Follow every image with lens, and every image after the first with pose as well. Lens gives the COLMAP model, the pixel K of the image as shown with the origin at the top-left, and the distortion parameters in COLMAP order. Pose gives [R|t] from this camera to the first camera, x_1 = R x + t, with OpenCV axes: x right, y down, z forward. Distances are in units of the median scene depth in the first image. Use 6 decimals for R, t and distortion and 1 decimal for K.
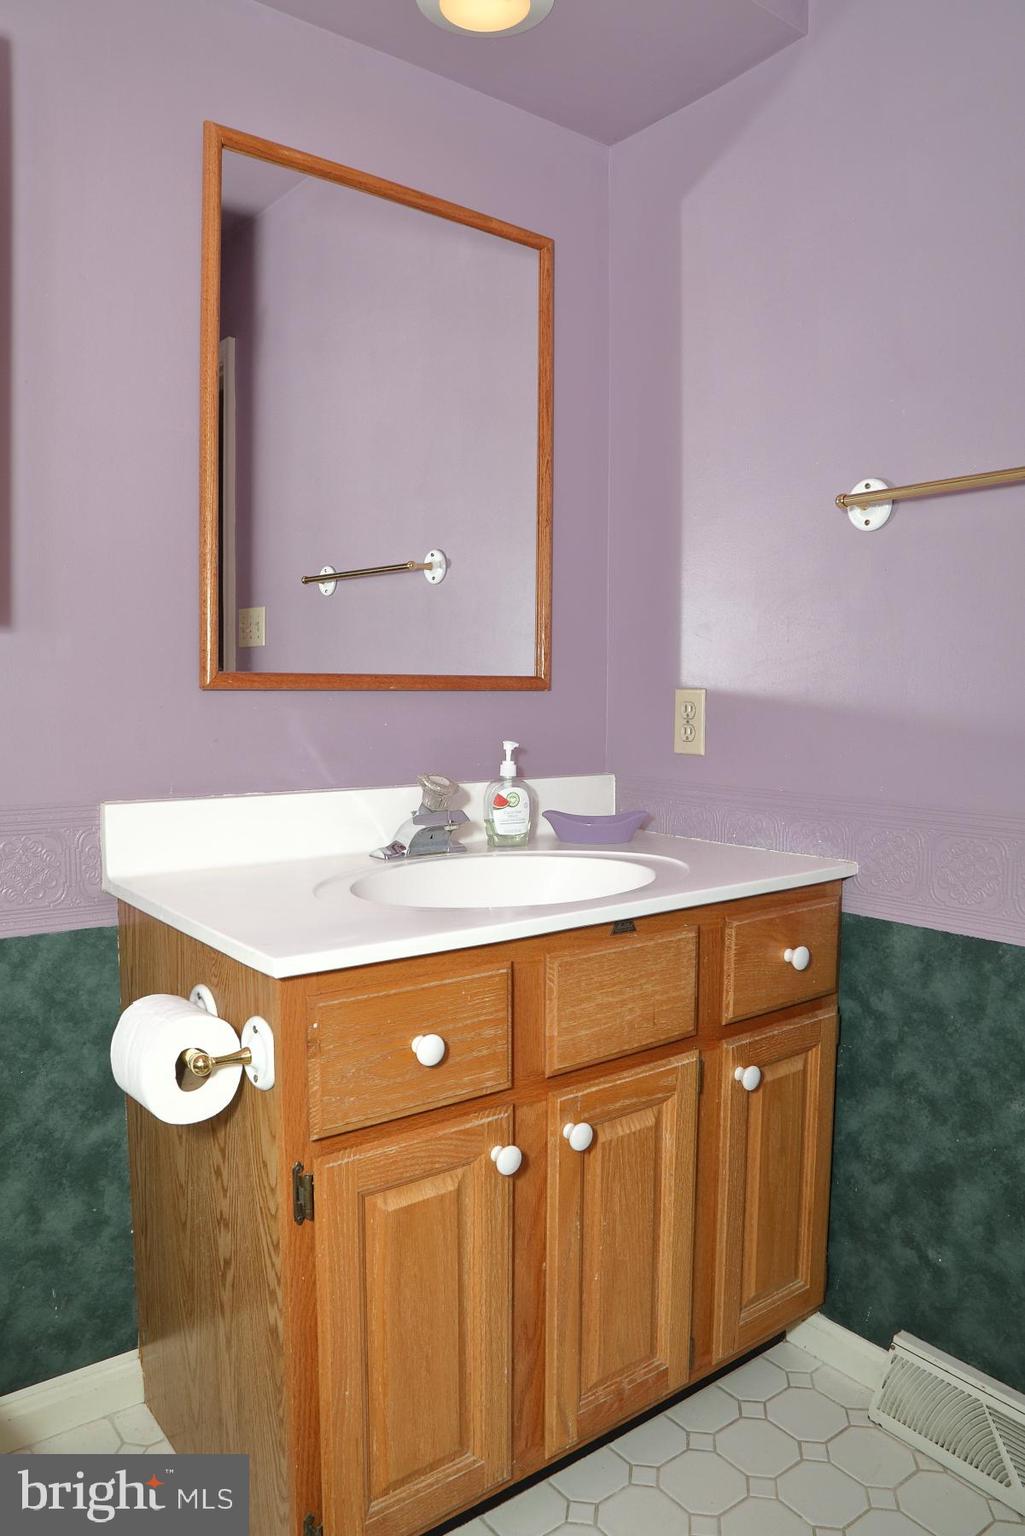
lens RADIAL K [[1073.3, 0, 513.1], [0, 1073.3, 761.6], [0, 0, 1]] dist [-0.122314, 0.074460]
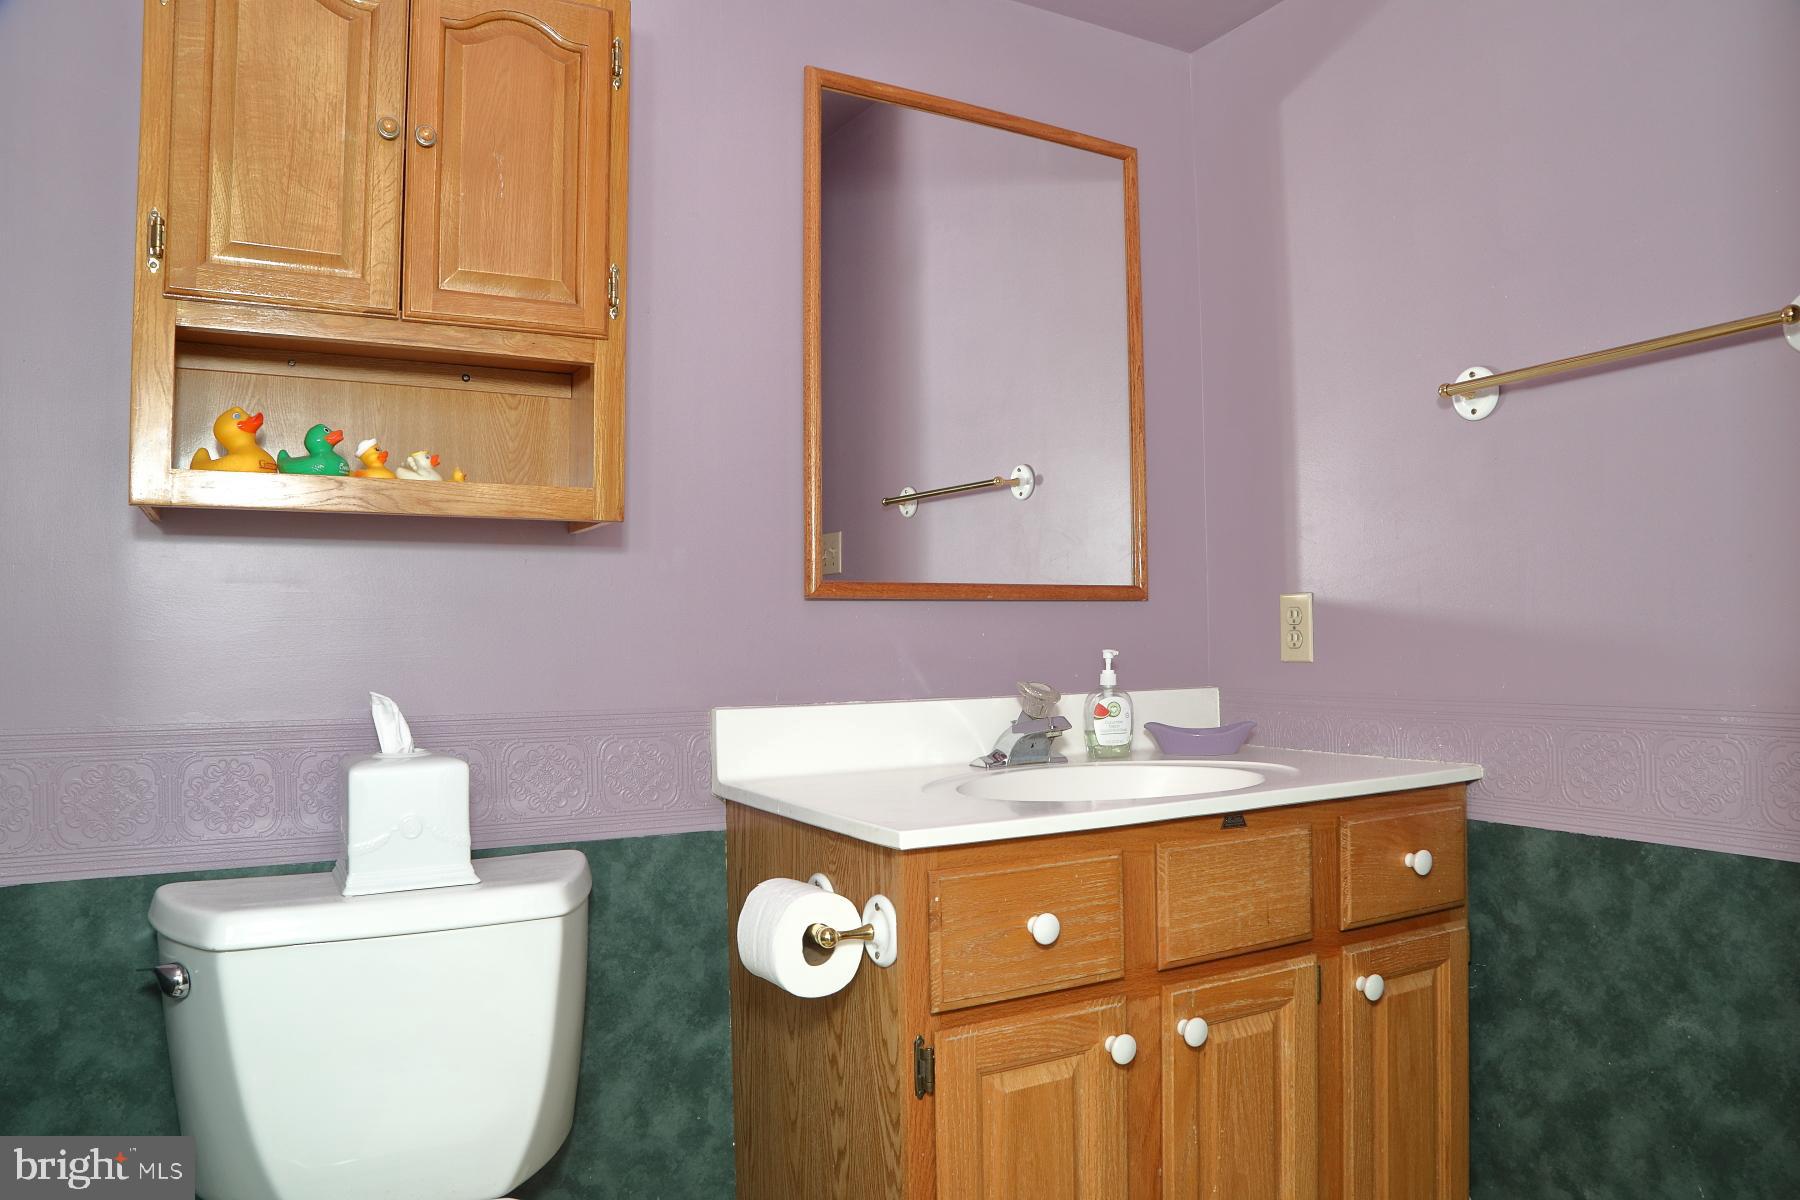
lens RADIAL K [[1257.8, 0, 900.8], [0, 1257.8, 607.5], [0, 0, 1]] dist [-0.122314, 0.074460]
pose [[0.988618, -0.024889, -0.148373, -0.023973], [0.010020, 0.994923, -0.100134, 0.065157], [0.150112, 0.097508, 0.983849, -0.184611]]
